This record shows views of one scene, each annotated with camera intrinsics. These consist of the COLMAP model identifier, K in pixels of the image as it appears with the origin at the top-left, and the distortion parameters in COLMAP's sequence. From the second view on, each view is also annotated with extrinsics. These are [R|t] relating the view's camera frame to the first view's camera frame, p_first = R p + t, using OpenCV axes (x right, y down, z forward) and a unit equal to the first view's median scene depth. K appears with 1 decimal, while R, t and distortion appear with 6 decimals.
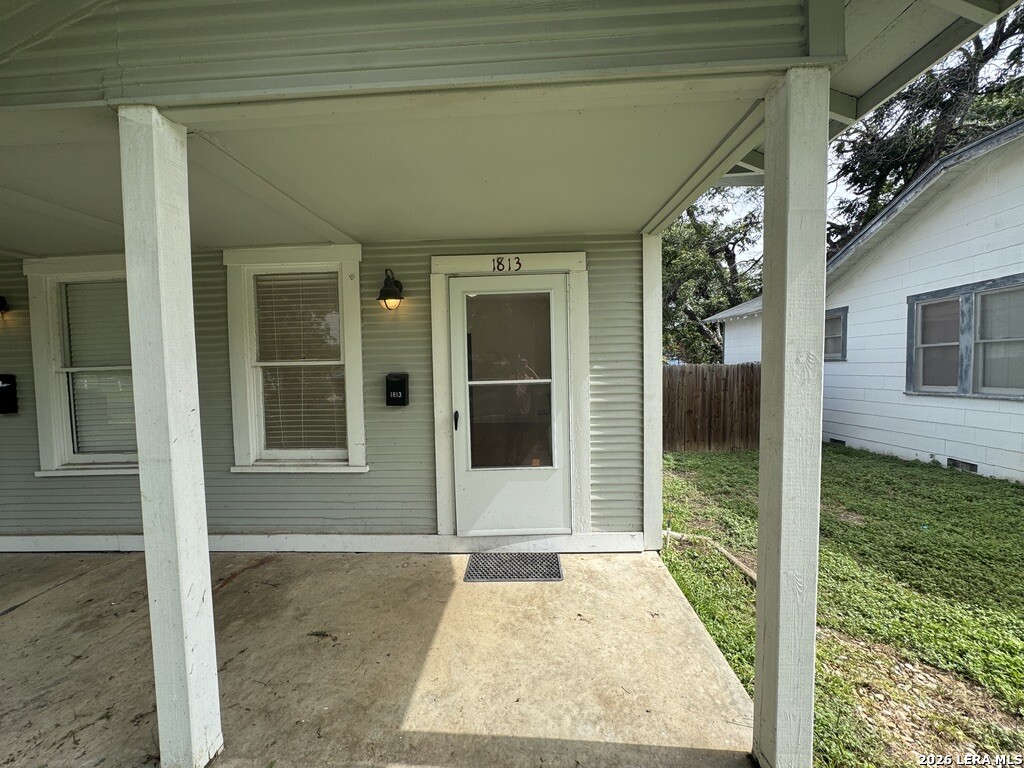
lens RADIAL K [[410.8, 0, 512.0], [0, 410.8, 384.0], [0, 0, 1]] dist [-0.000917, -0.000046]
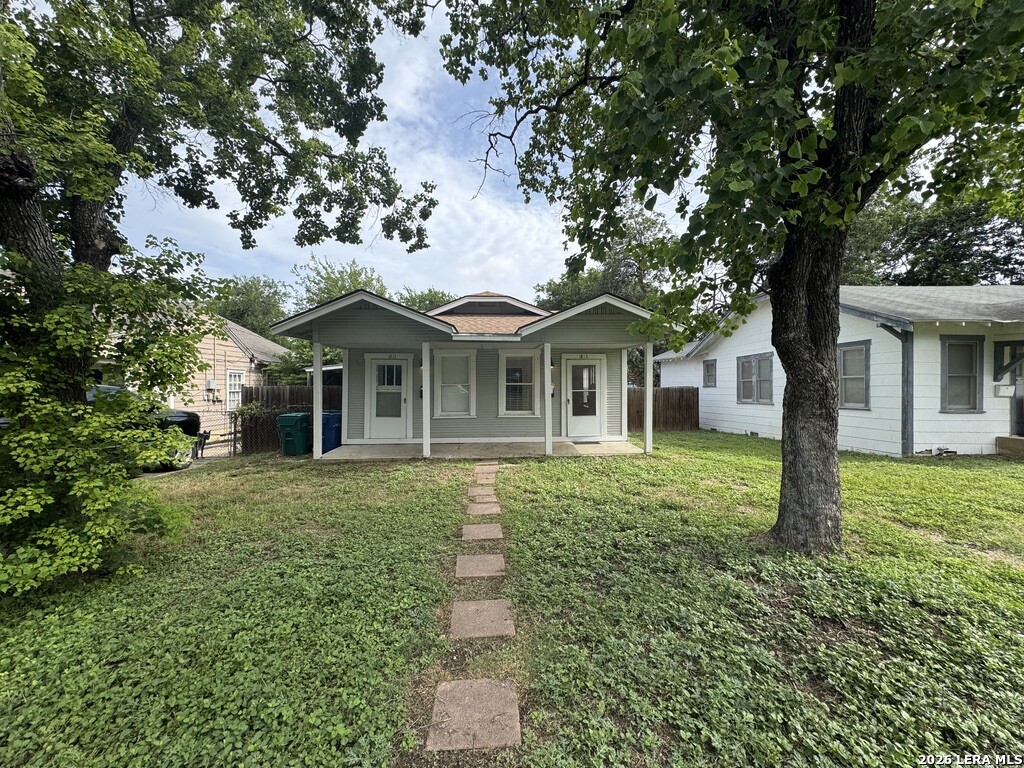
lens RADIAL K [[410.8, 0, 512.0], [0, 410.8, 384.0], [0, 0, 1]] dist [-0.000917, -0.000046]
pose [[0.994960, 0.017199, 0.098790, -0.903268], [-0.011811, 0.998424, -0.054872, 0.128585], [-0.099578, 0.053428, 0.993594, -2.241828]]
